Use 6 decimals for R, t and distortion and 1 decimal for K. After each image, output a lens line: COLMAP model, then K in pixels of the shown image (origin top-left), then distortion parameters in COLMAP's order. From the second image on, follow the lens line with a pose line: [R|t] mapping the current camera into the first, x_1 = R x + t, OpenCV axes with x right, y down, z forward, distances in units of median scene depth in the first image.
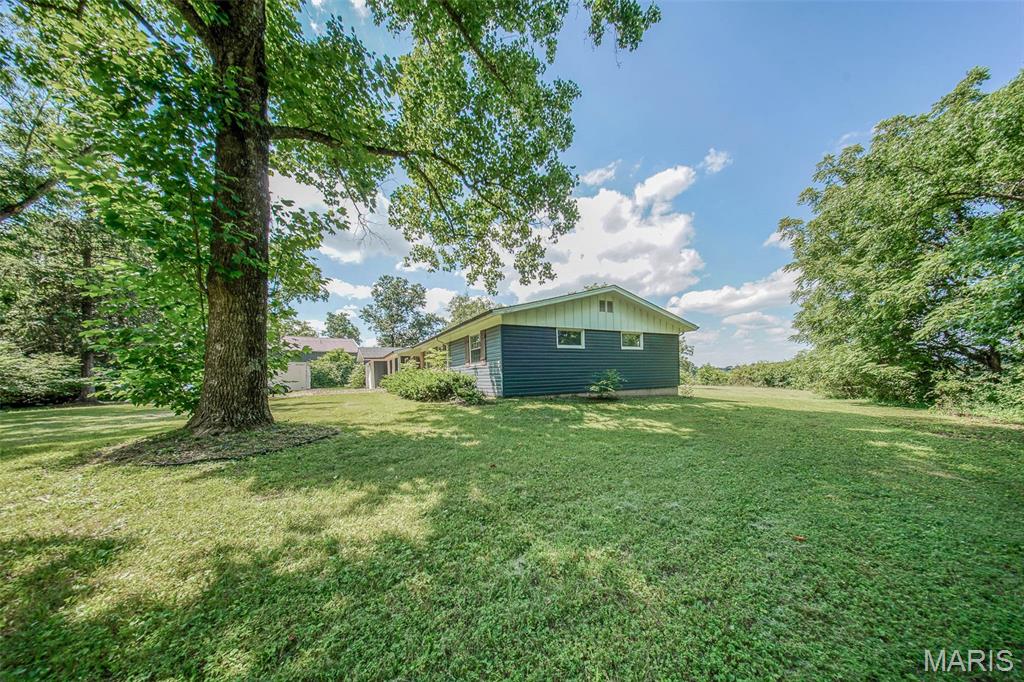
lens RADIAL K [[309.2, 0, 517.2], [0, 309.2, 390.2], [0, 0, 1]] dist [-0.000211, 0.000000]
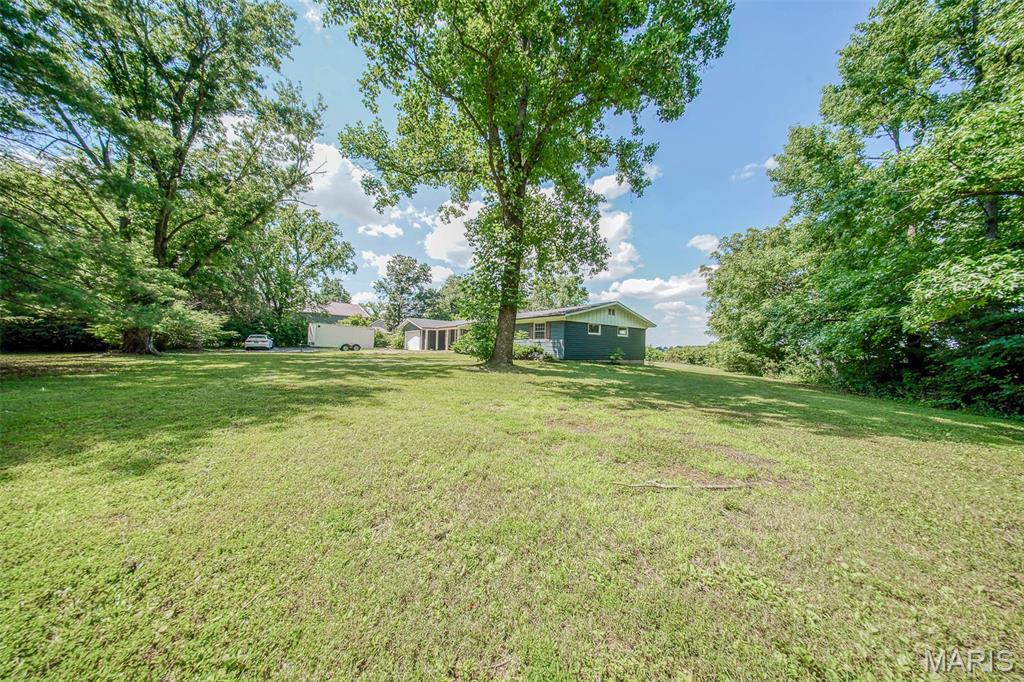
lens RADIAL K [[292.8, 0, 512.0], [0, 292.8, 341.0], [0, 0, 1]] dist [0.000167, -0.000001]
pose [[0.989020, 0.059469, 0.135288, -0.501327], [-0.051086, 0.996602, -0.064617, 0.033757], [-0.138671, 0.056996, 0.988697, -0.584778]]
